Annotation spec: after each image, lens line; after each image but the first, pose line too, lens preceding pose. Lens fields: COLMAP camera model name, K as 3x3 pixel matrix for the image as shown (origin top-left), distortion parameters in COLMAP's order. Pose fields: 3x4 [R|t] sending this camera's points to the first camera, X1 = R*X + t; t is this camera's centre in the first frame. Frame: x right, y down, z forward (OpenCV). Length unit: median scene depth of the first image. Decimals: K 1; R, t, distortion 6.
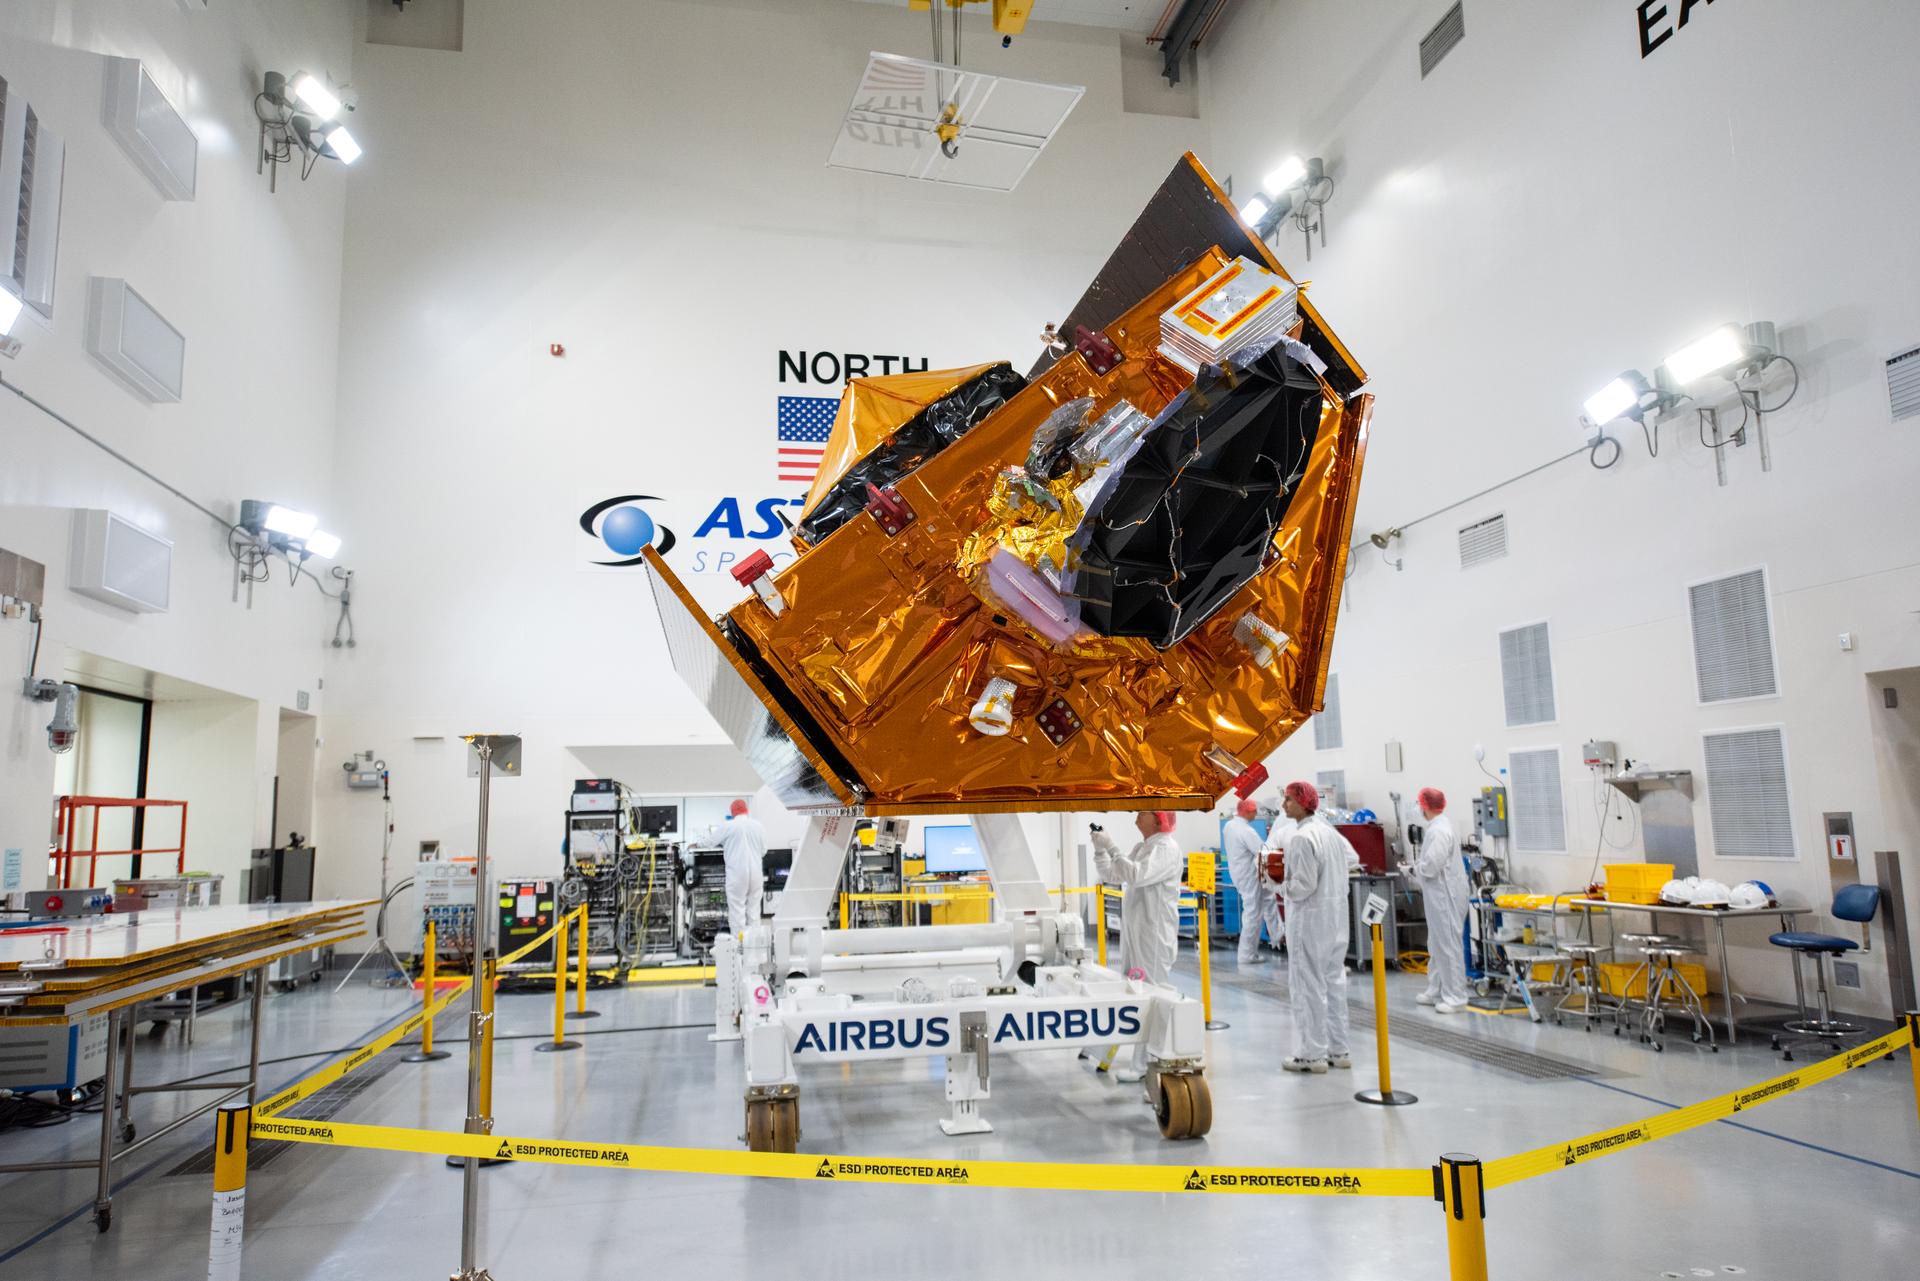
lens RADIAL K [[1270.8, 0, 960.0], [0, 1270.8, 640.5], [0, 0, 1]] dist [0.004492, 0.002640]
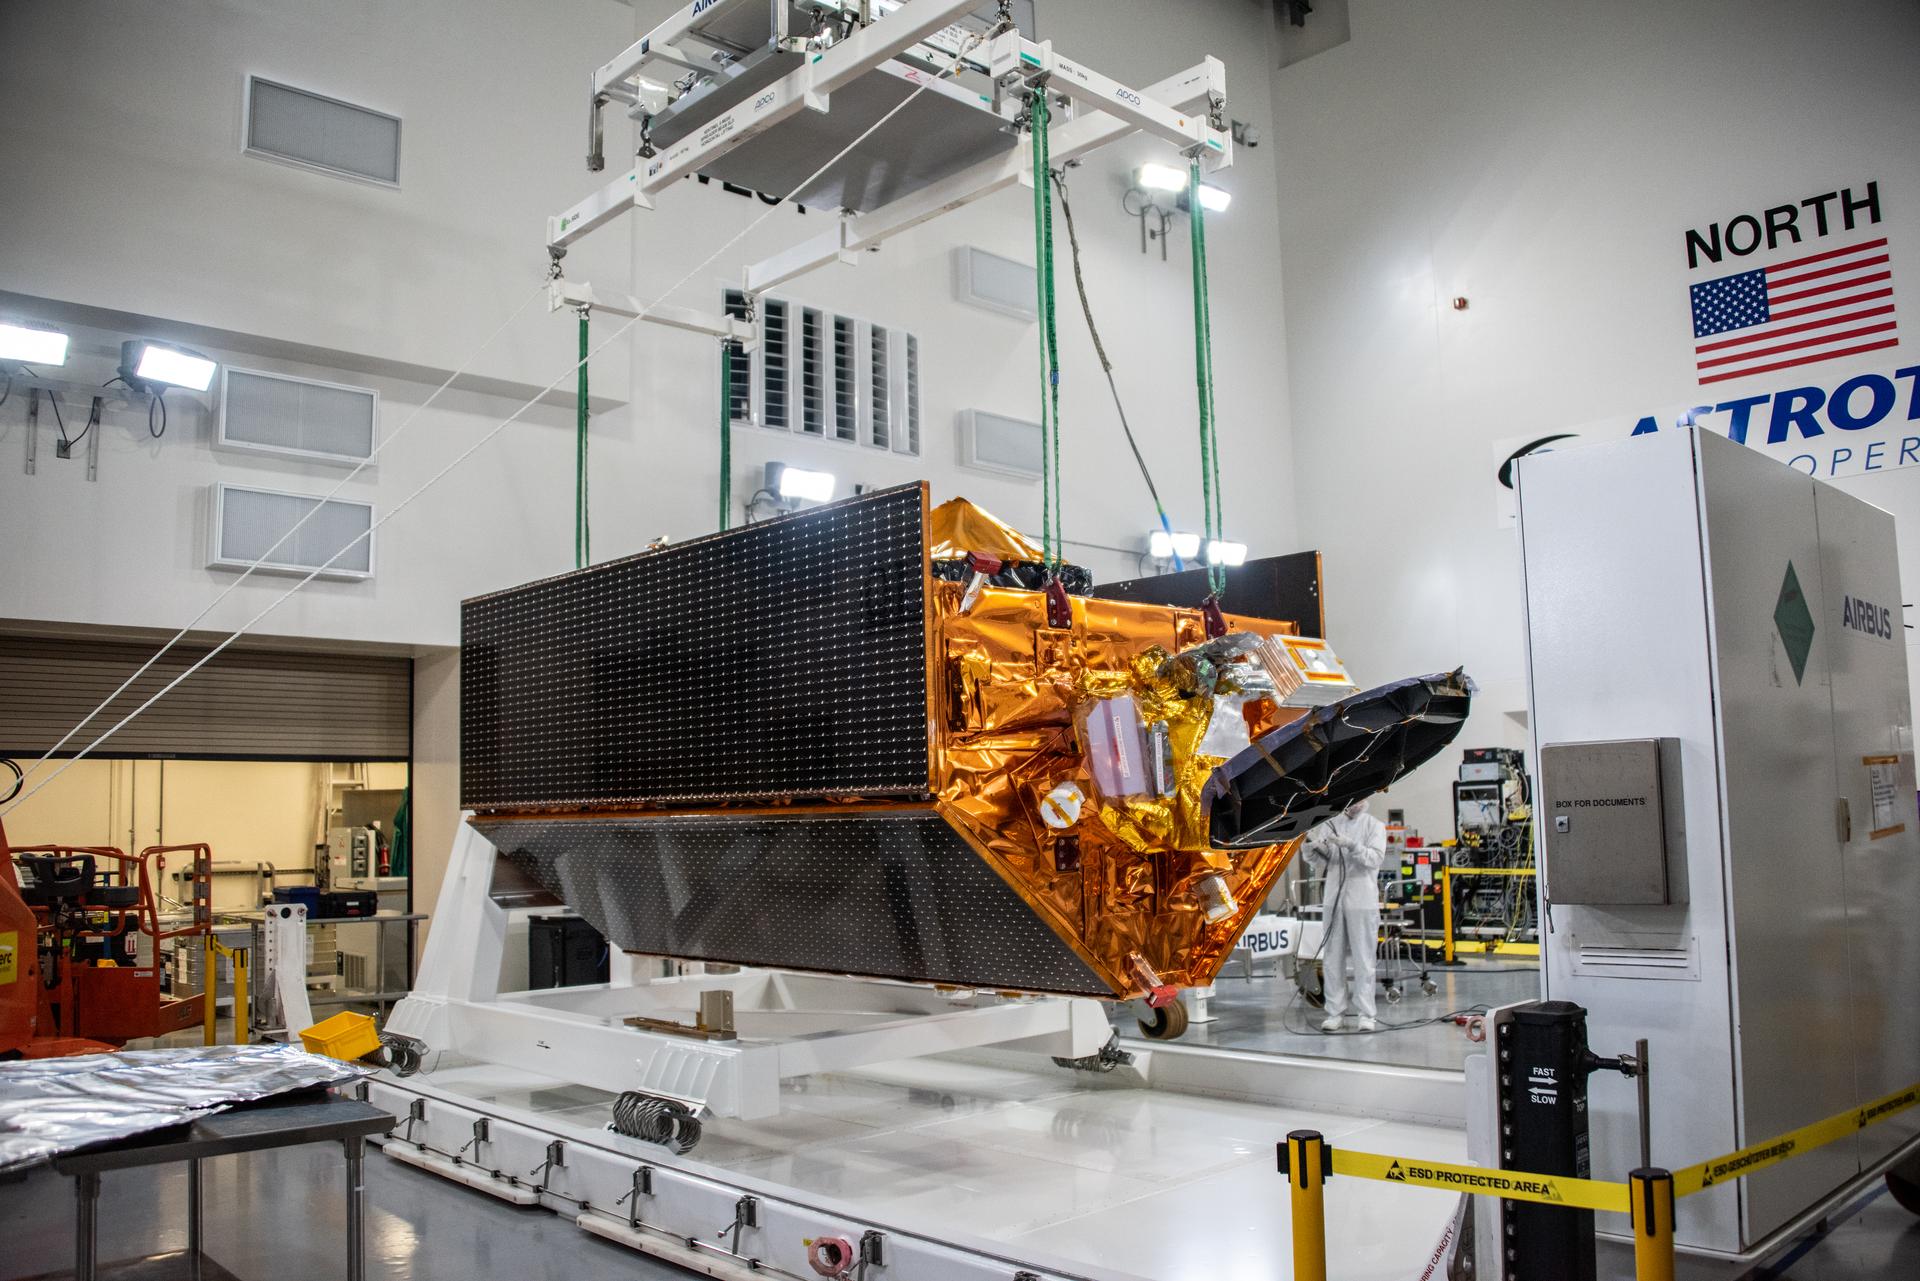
lens RADIAL K [[1531.8, 0, 968.6], [0, 1531.8, 662.9], [0, 0, 1]] dist [-0.164955, 0.100100]
pose [[0.536310, -0.072077, -0.840938, 0.419961], [0.130148, 0.991493, -0.001979, -0.004663], [0.833926, -0.108385, 0.541128, 0.047311]]
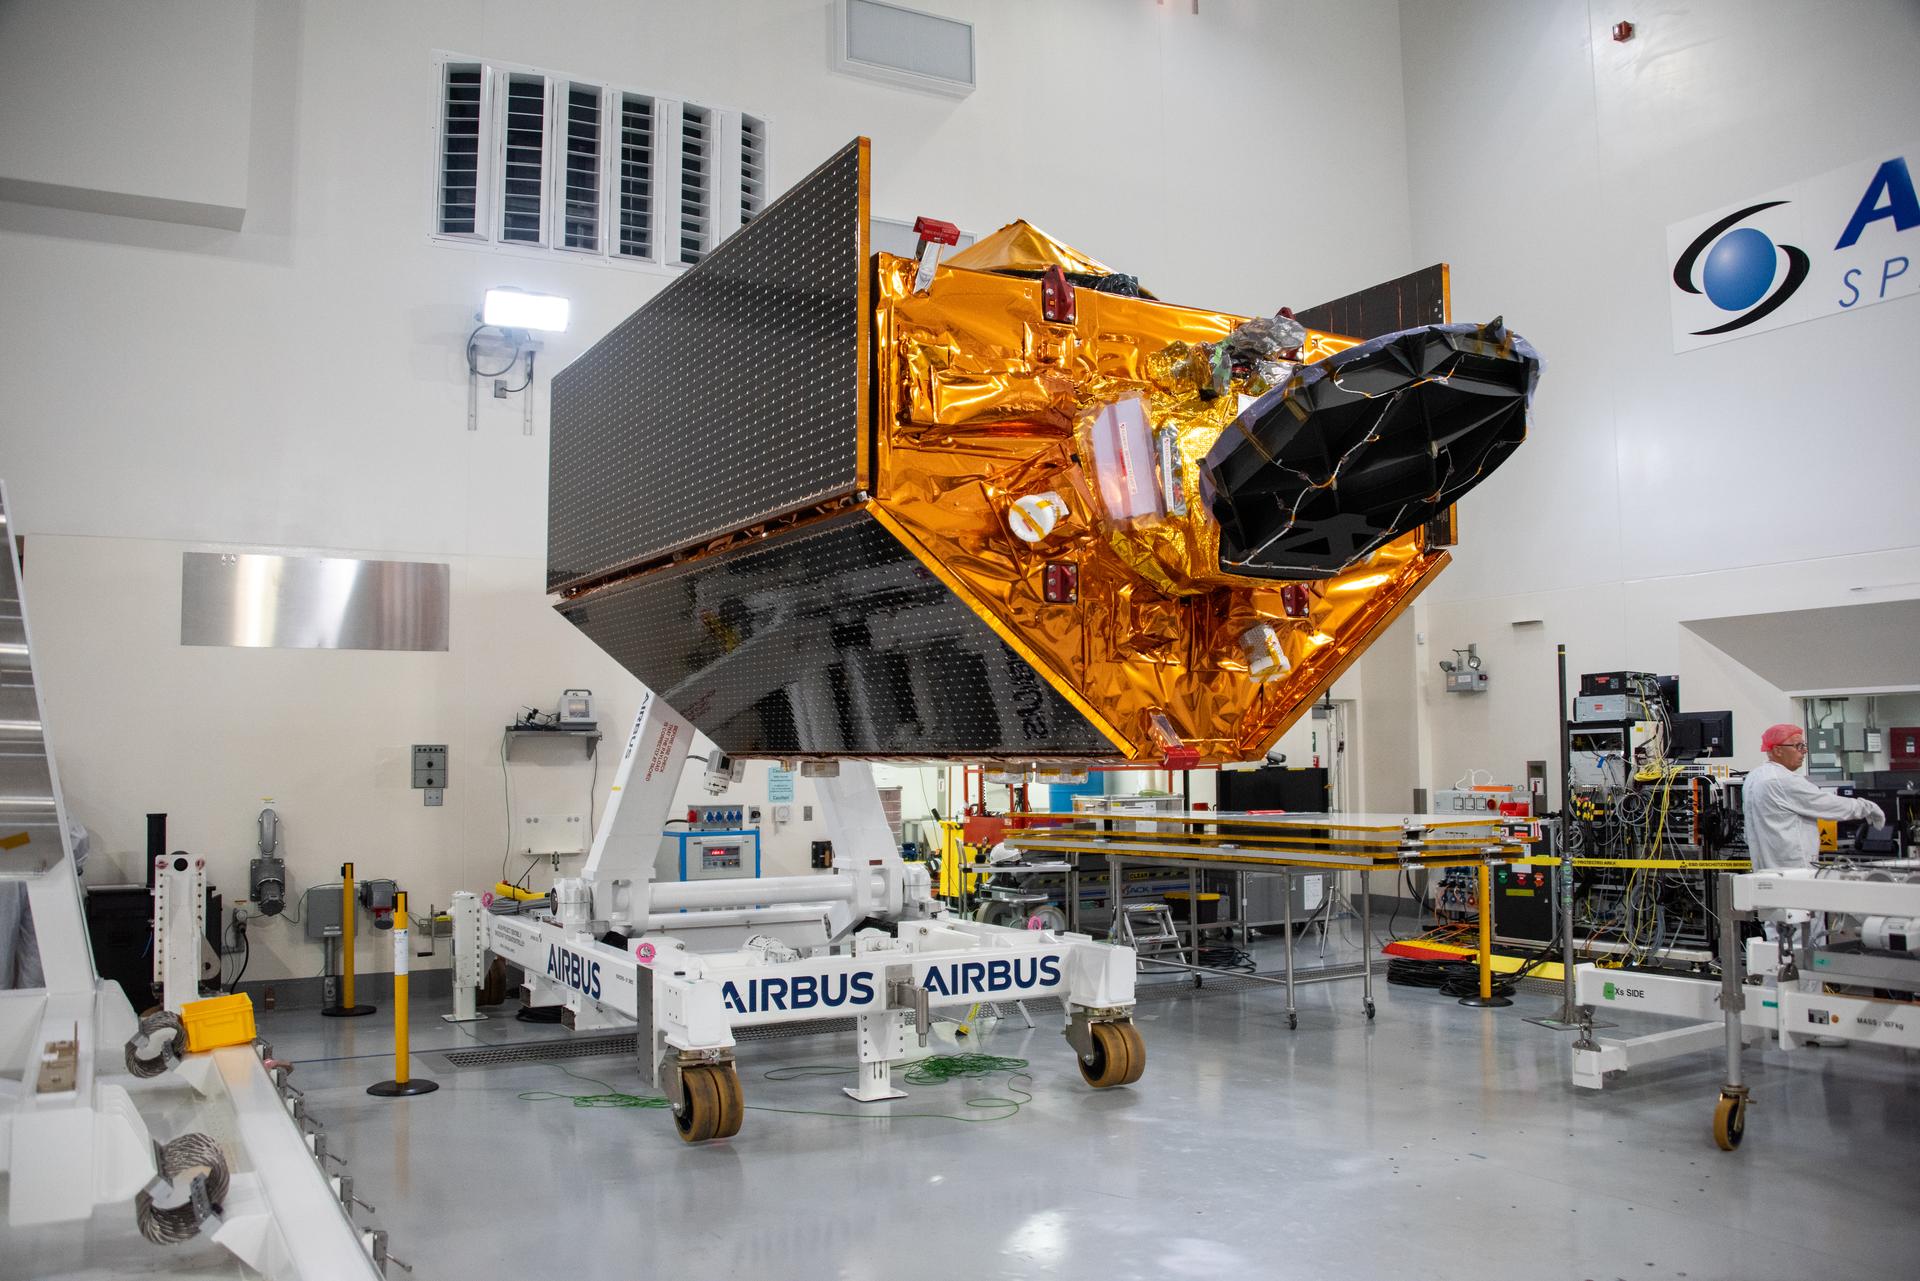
lens RADIAL K [[1620.8, 0, 995.8], [0, 1620.8, 632.1], [0, 0, 1]] dist [-0.162050, 0.168652]
pose [[0.316716, -0.053694, -0.946999, 0.340076], [0.137742, 0.990417, -0.010089, 0.046701], [0.938466, -0.127246, 0.321077, 0.393327]]
